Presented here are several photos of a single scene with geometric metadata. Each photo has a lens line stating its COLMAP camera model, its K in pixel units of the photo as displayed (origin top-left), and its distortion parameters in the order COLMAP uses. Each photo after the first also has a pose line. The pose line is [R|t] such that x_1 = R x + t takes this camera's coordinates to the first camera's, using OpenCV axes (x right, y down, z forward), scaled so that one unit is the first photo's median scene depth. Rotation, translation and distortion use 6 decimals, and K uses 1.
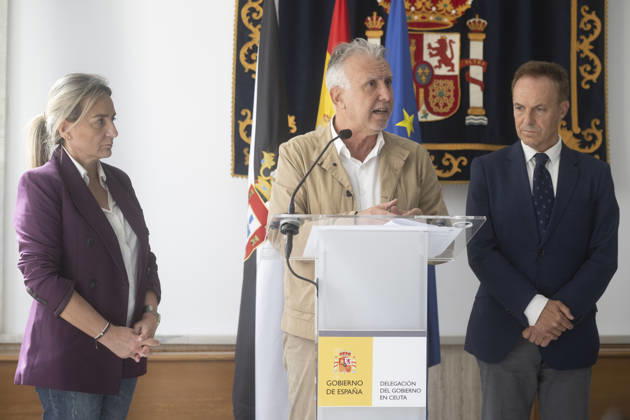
lens RADIAL K [[1335.1, 0, 315.0], [0, 1335.1, 210.0], [0, 0, 1]] dist [-0.087773, -0.002283]
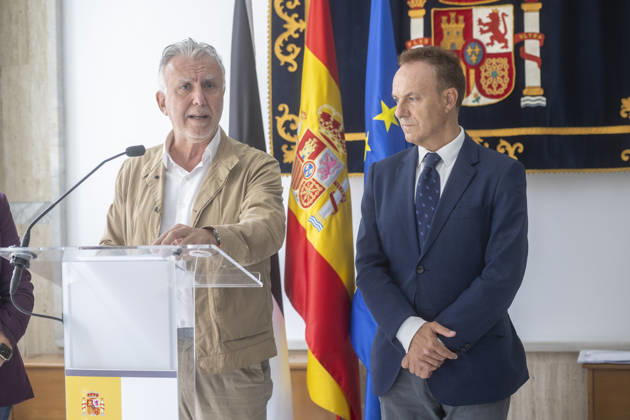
lens RADIAL K [[1281.0, 0, 315.0], [0, 1281.0, 210.0], [0, 0, 1]] dist [-0.059045, -0.220565]
pose [[0.937882, -0.027942, -0.345829, 0.277355], [0.037046, 0.999118, 0.019744, -0.017008], [0.344972, -0.031329, 0.938090, 0.146411]]
